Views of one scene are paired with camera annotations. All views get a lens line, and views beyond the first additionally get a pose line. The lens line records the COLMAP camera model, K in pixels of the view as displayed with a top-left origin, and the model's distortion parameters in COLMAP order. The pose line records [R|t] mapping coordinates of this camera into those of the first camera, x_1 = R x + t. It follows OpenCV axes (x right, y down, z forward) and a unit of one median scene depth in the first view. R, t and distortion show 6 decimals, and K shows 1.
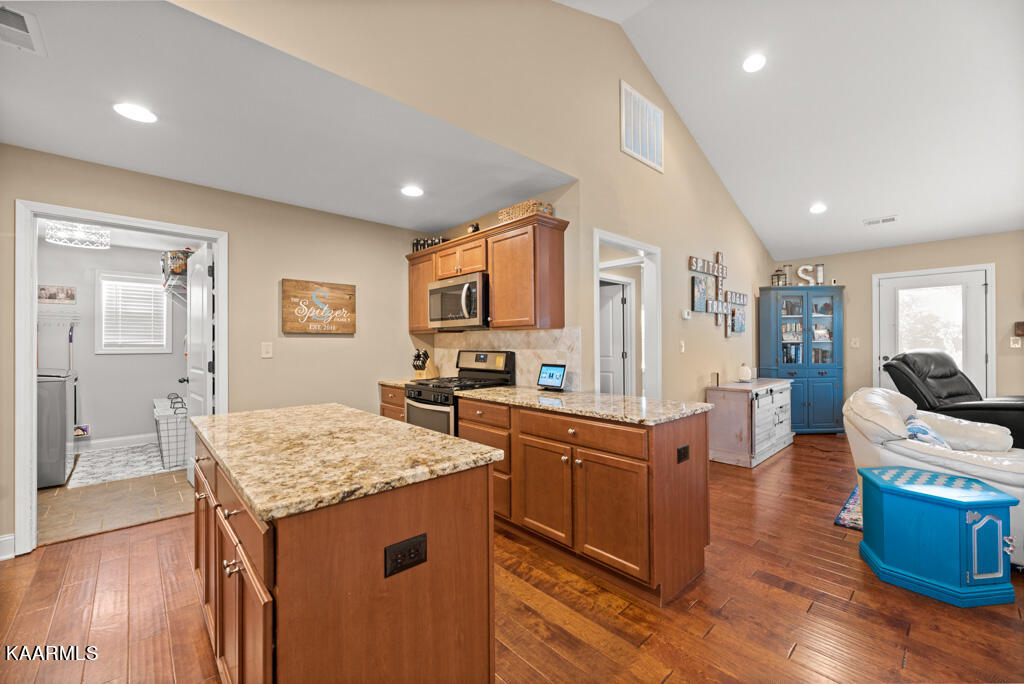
lens RADIAL K [[414.2, 0, 524.3], [0, 414.2, 337.8], [0, 0, 1]] dist [0.002681, 0.000704]
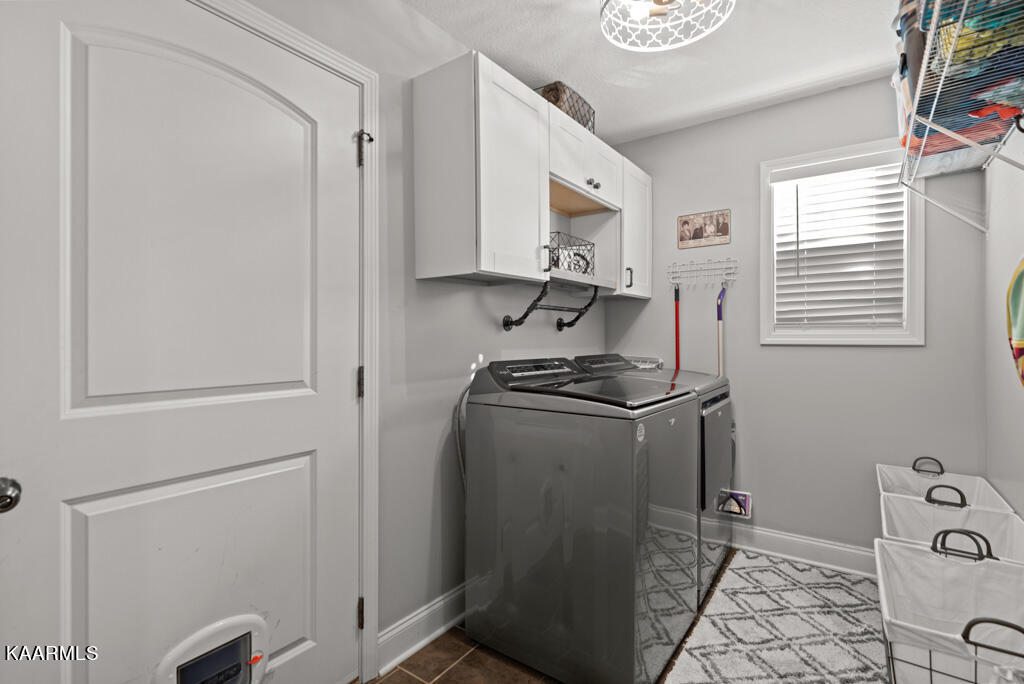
lens RADIAL K [[485.7, 0, 512.4], [0, 485.7, 346.3], [0, 0, 1]] dist [0.000730, 0.000423]
pose [[0.185759, 0.016768, -0.982452, -0.661758], [0.017298, 0.999644, 0.020332, 0.030067], [0.982443, -0.020771, 0.185403, 0.754456]]
